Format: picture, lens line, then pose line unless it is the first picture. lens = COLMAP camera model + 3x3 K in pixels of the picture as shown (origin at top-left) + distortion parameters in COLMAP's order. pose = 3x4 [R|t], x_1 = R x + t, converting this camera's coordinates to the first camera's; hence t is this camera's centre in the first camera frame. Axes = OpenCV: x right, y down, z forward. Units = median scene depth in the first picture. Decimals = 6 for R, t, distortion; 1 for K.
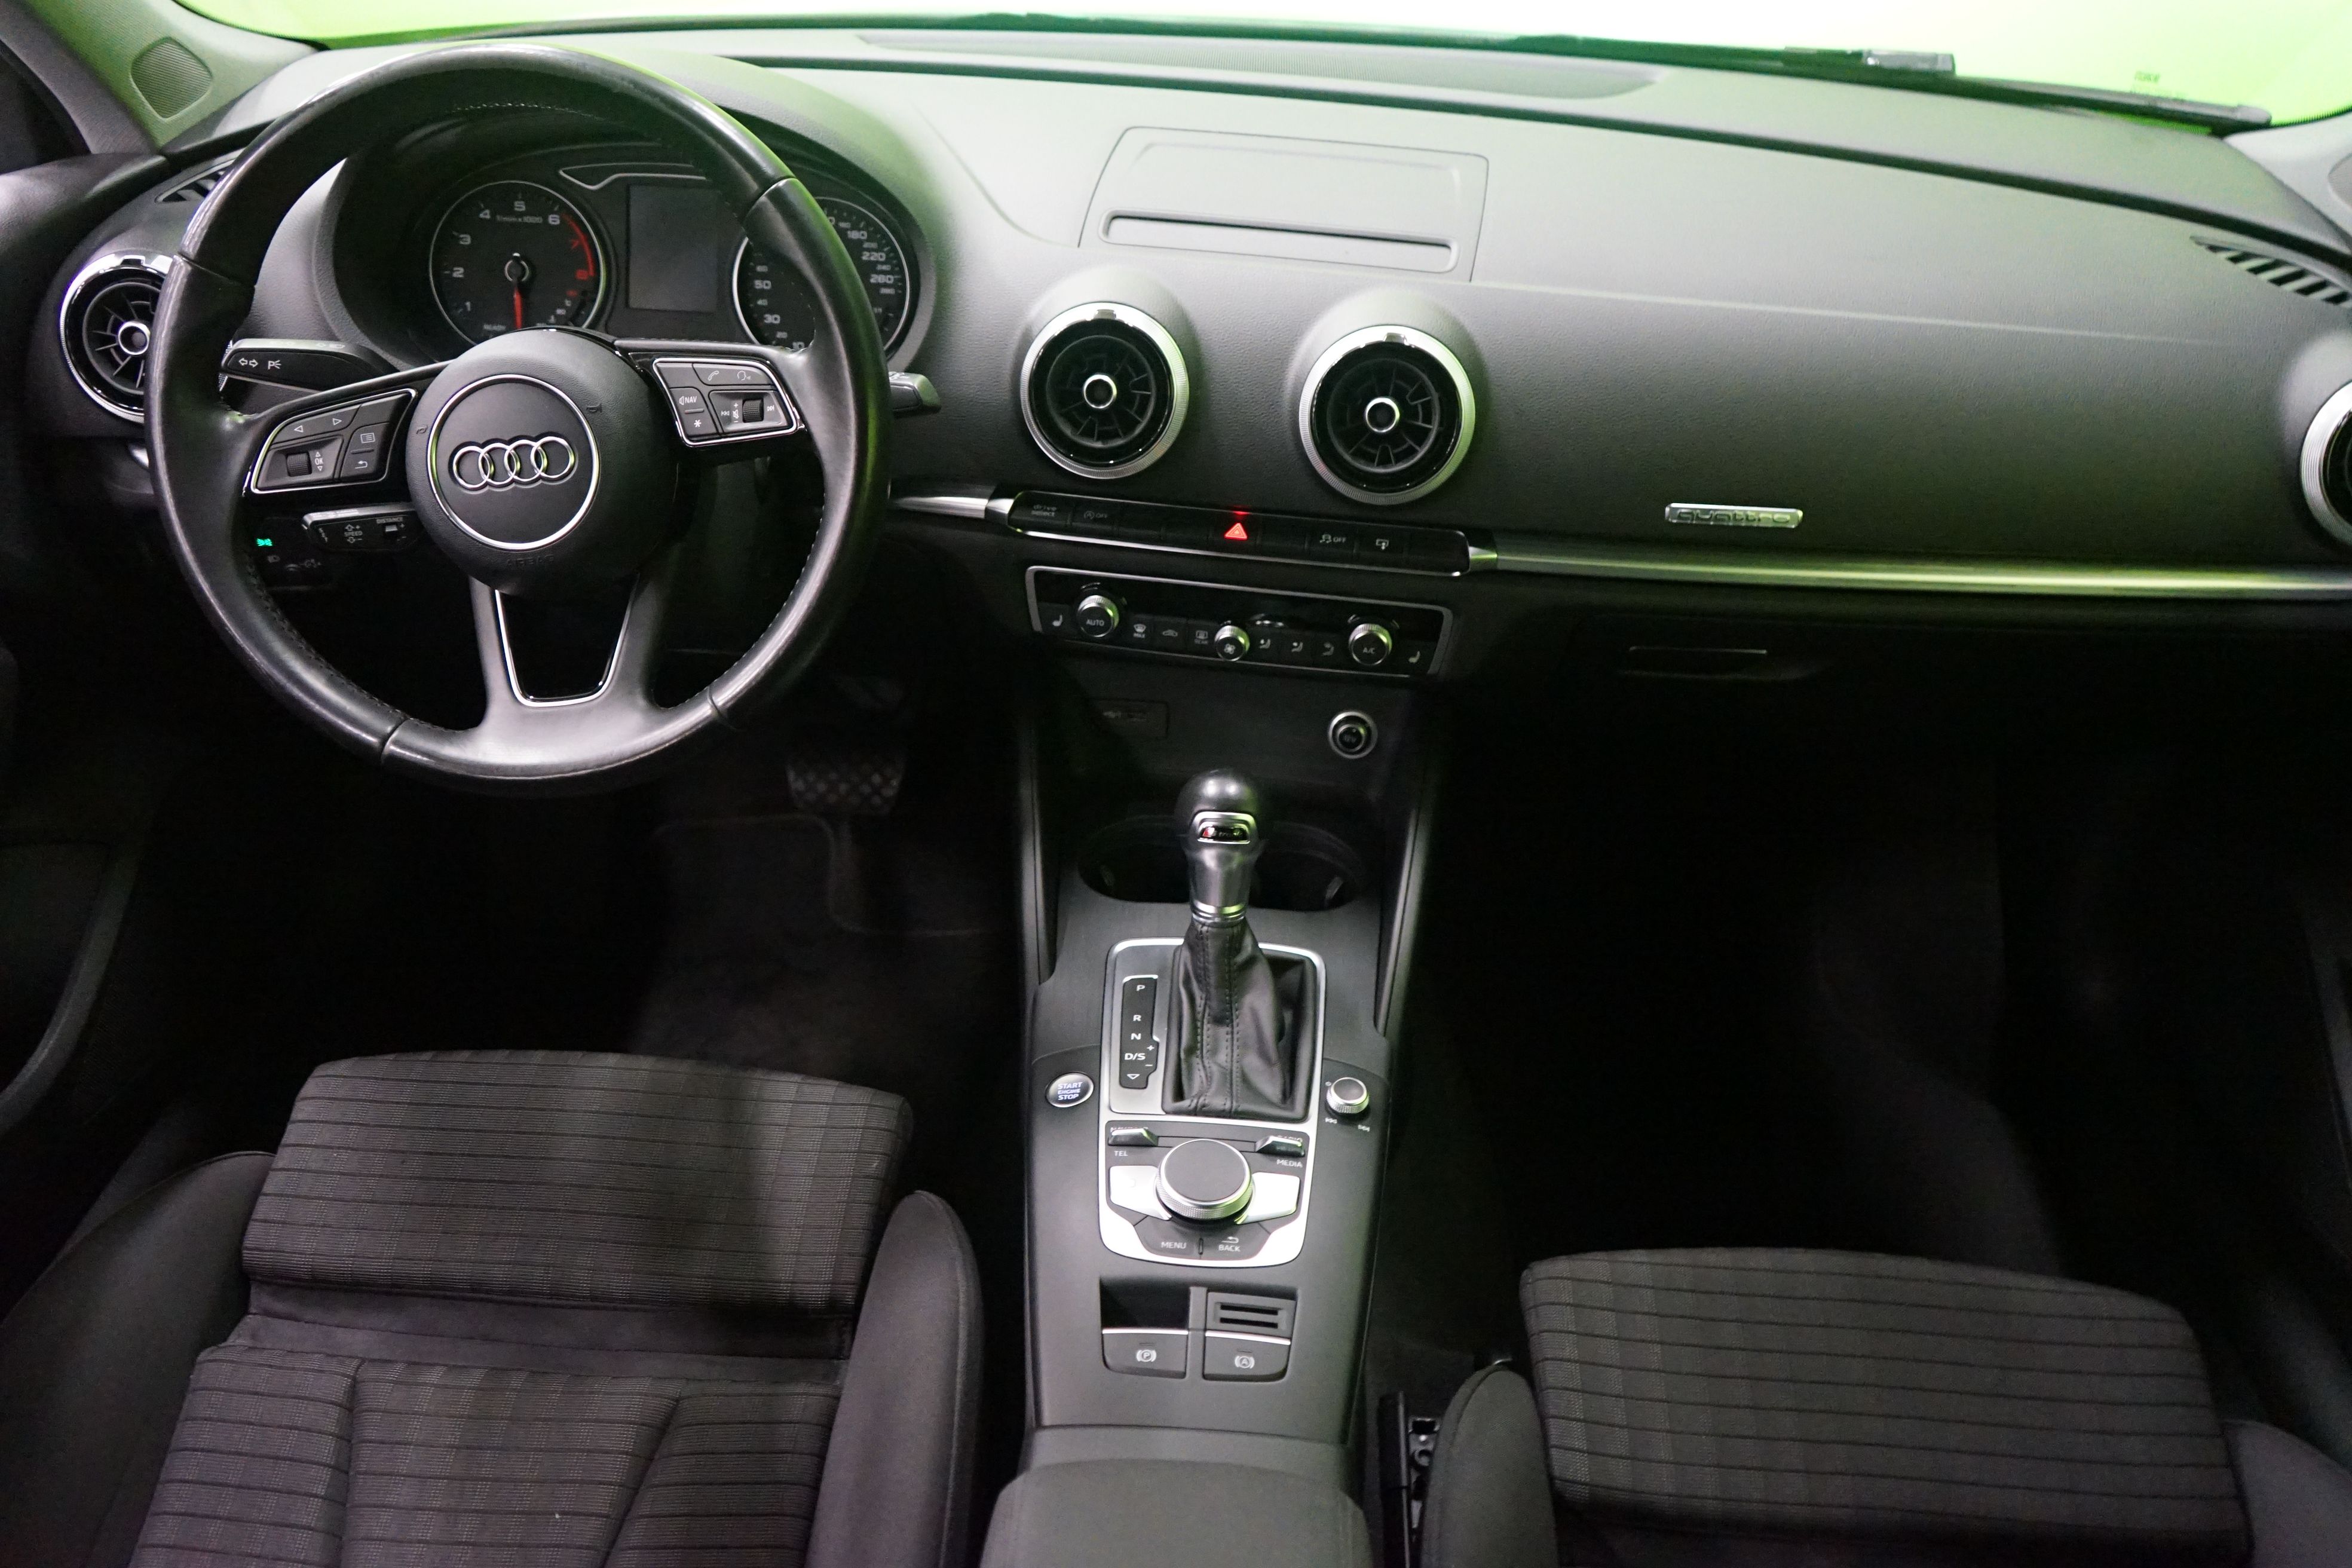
lens RADIAL K [[1834.6, 0, 1176.0], [0, 1834.6, 784.0], [0, 0, 1]] dist [-0.016052, -0.001807]
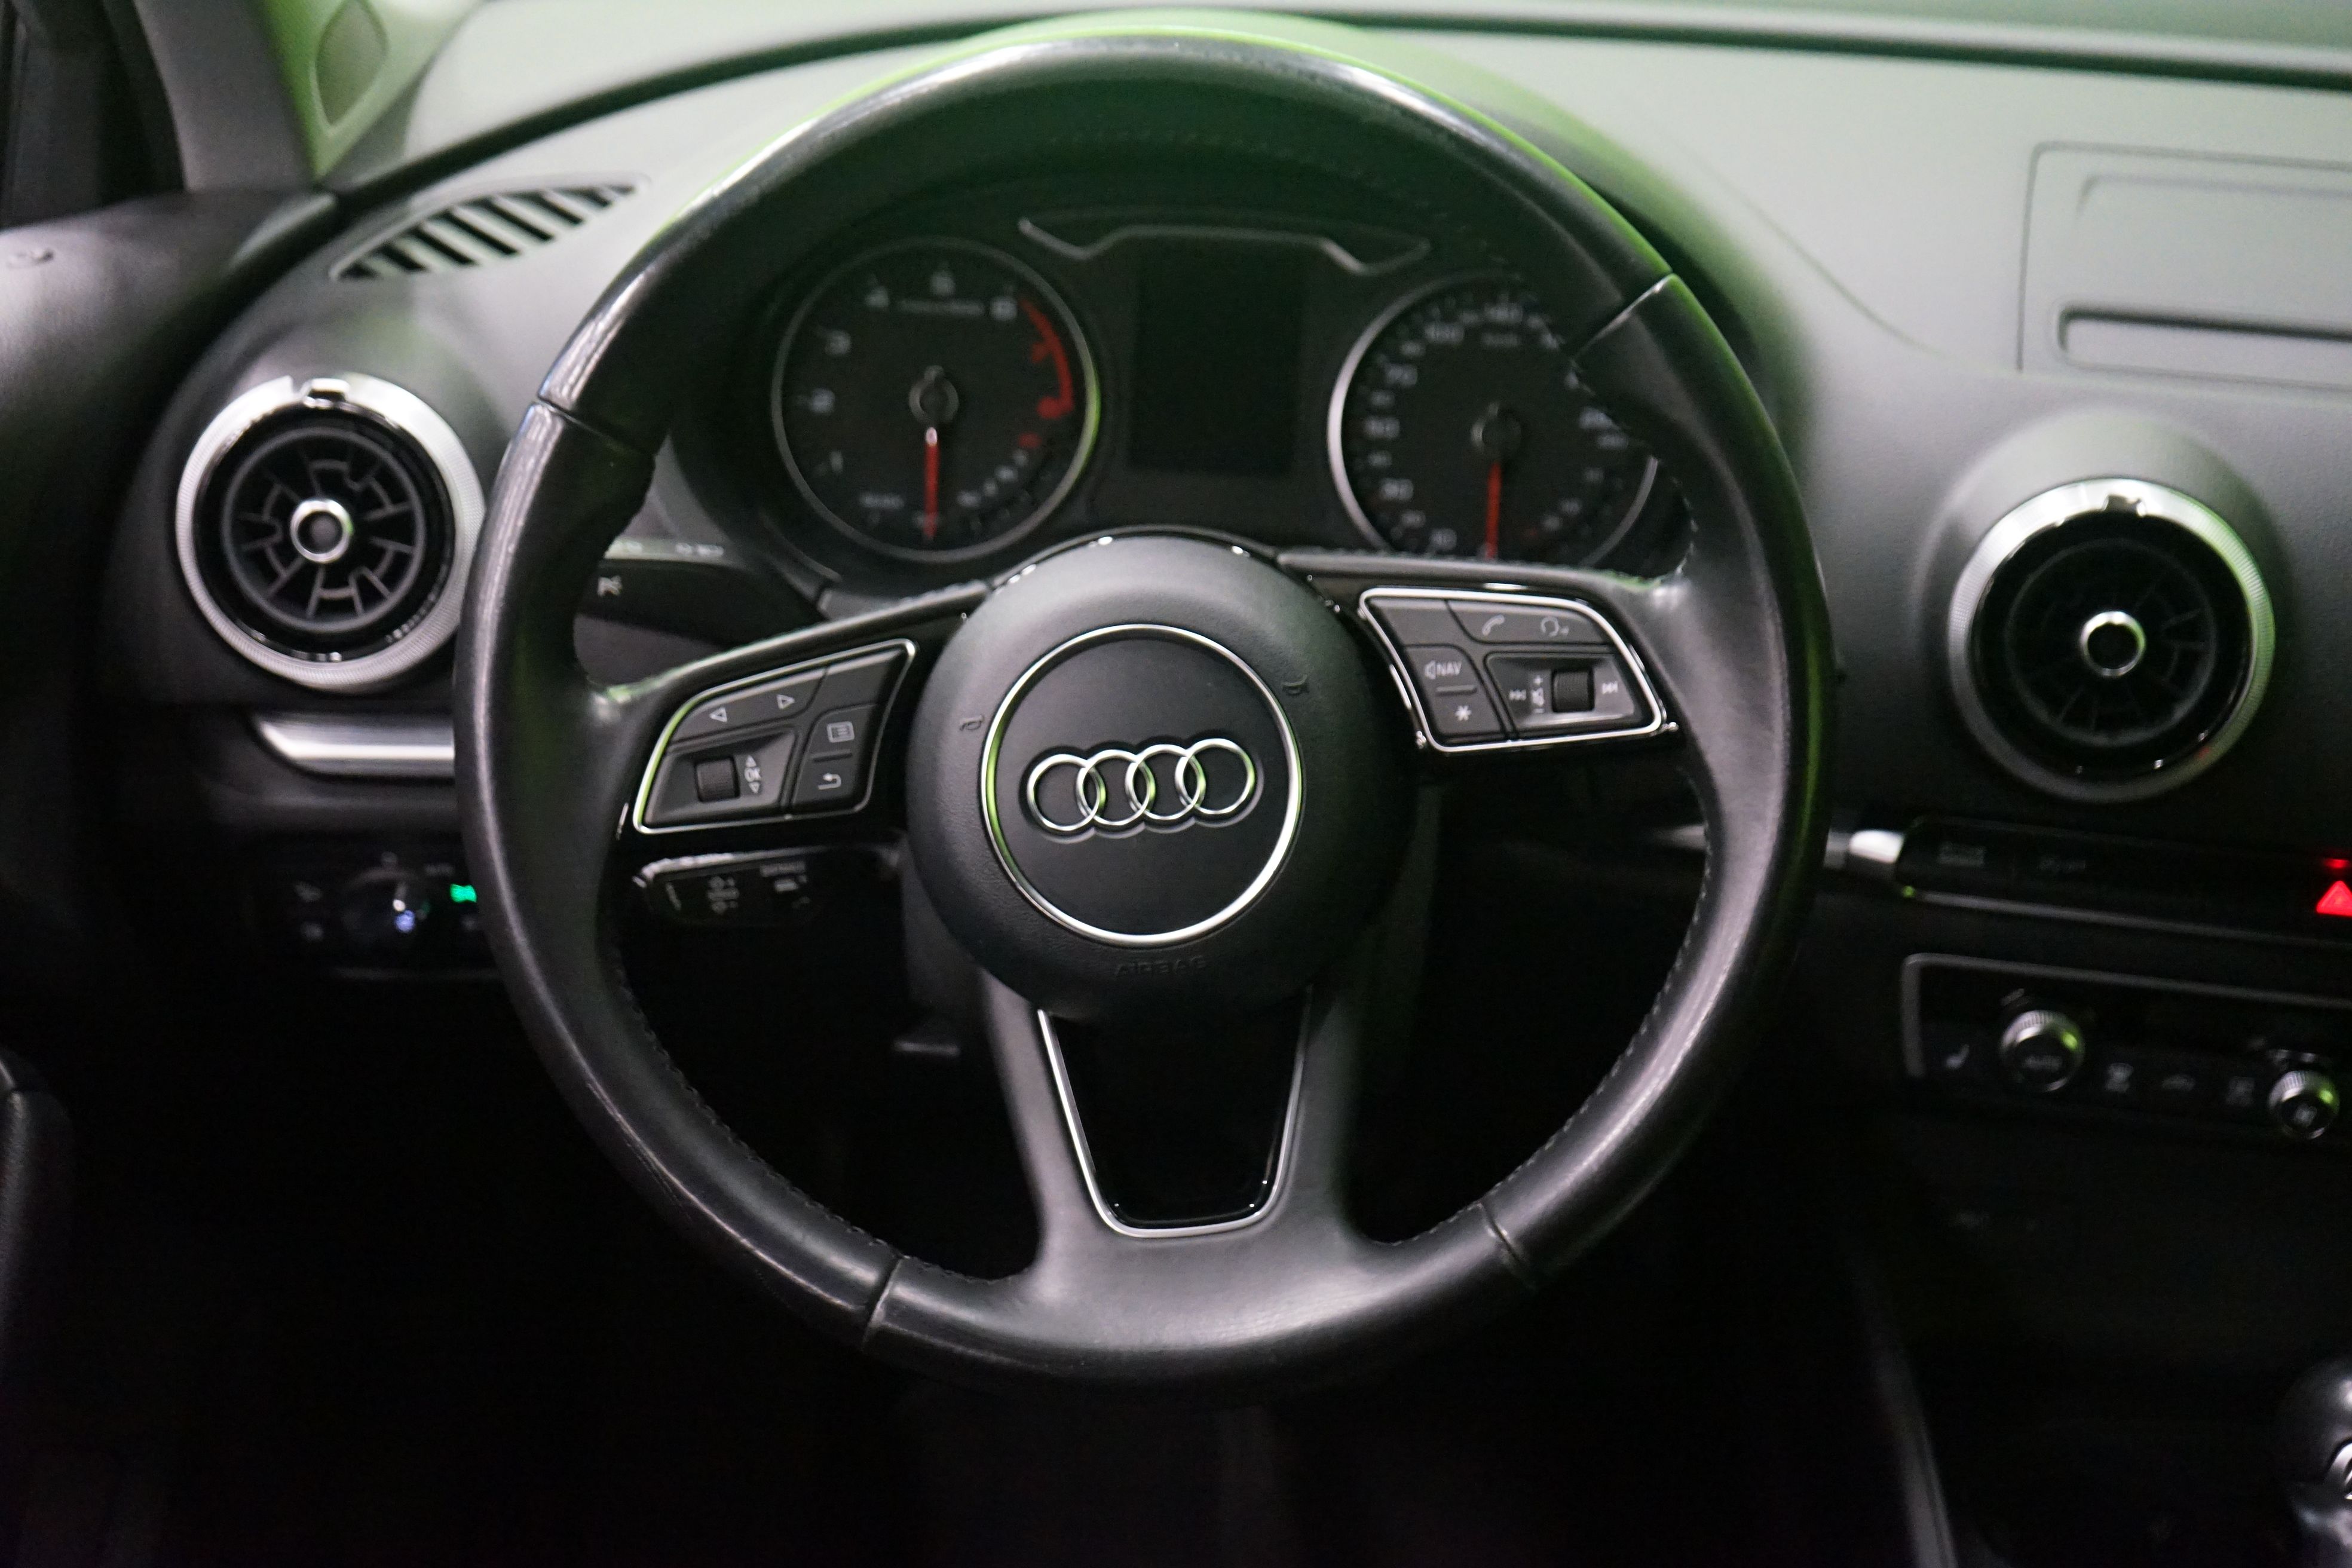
lens RADIAL K [[3487.6, 0, 1176.0], [0, 3487.6, 784.0], [0, 0, 1]] dist [0.009642, -0.023419]
pose [[0.999685, 0.007592, -0.023942, -0.314401], [-0.010501, 0.992248, -0.123825, -0.047001], [0.022816, 0.124037, 0.992015, -0.018299]]
